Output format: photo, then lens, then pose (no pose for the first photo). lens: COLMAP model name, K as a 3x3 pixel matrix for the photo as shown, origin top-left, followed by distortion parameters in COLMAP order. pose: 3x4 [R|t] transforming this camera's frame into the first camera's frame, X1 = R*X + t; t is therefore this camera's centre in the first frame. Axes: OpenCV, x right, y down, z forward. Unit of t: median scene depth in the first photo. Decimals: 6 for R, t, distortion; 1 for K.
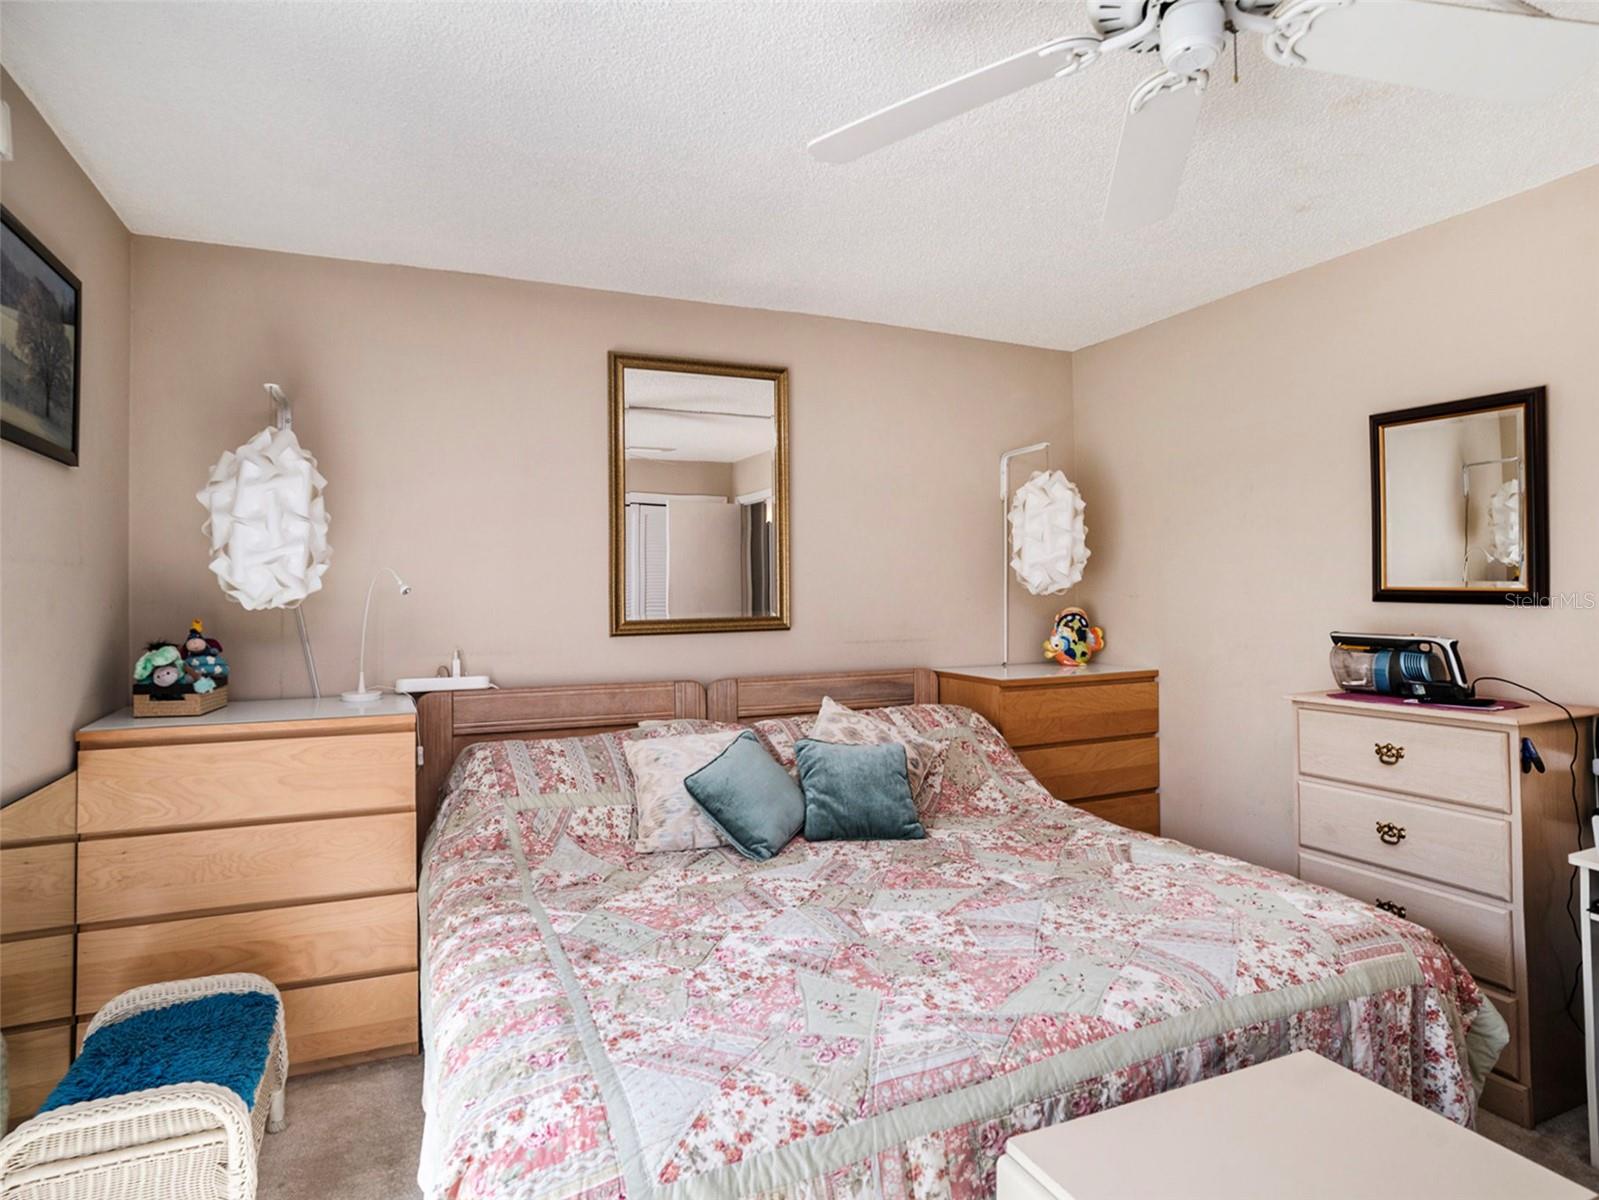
lens RADIAL K [[902.3, 0, 809.1], [0, 902.3, 561.1], [0, 0, 1]] dist [-0.046550, 0.016994]
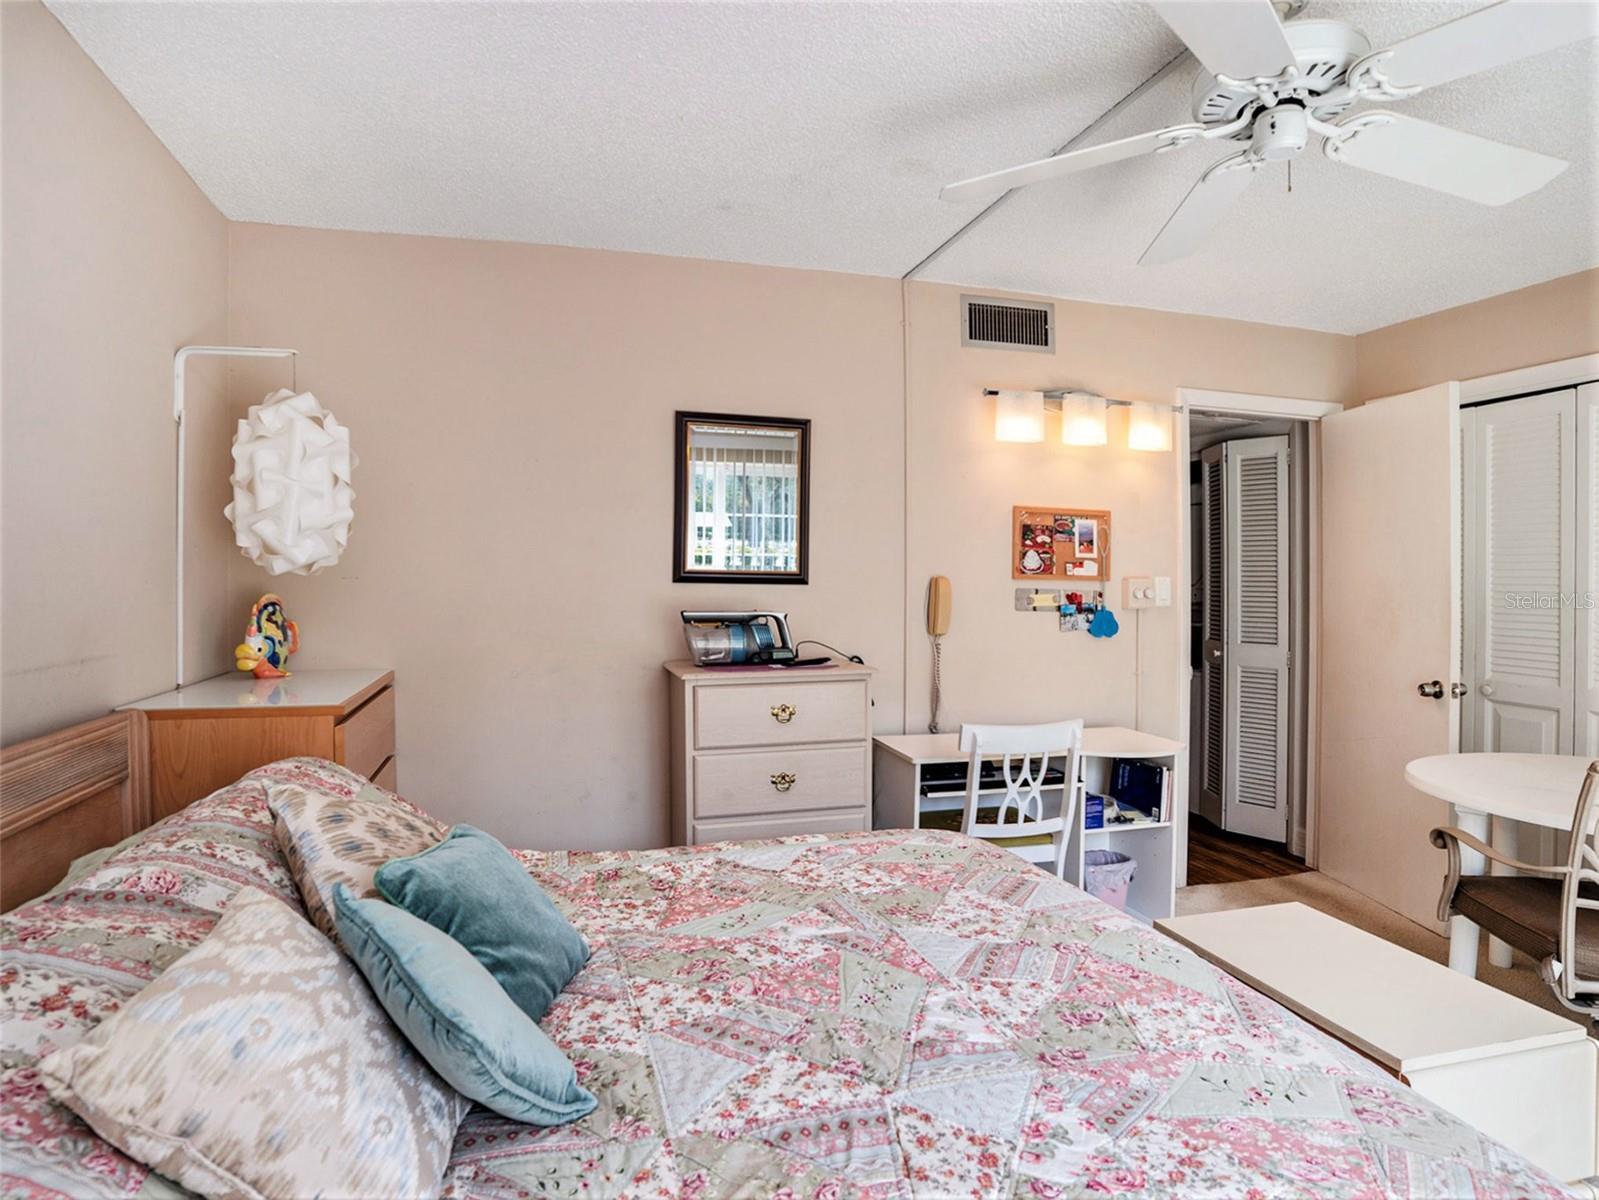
lens RADIAL K [[902.3, 0, 768.5], [0, 902.3, 585.5], [0, 0, 1]] dist [-0.046550, 0.016994]
pose [[0.171451, -0.005502, 0.985177, -0.556081], [-0.038700, 0.999175, 0.012315, 0.039268], [-0.984432, -0.040238, 0.171097, 0.898818]]
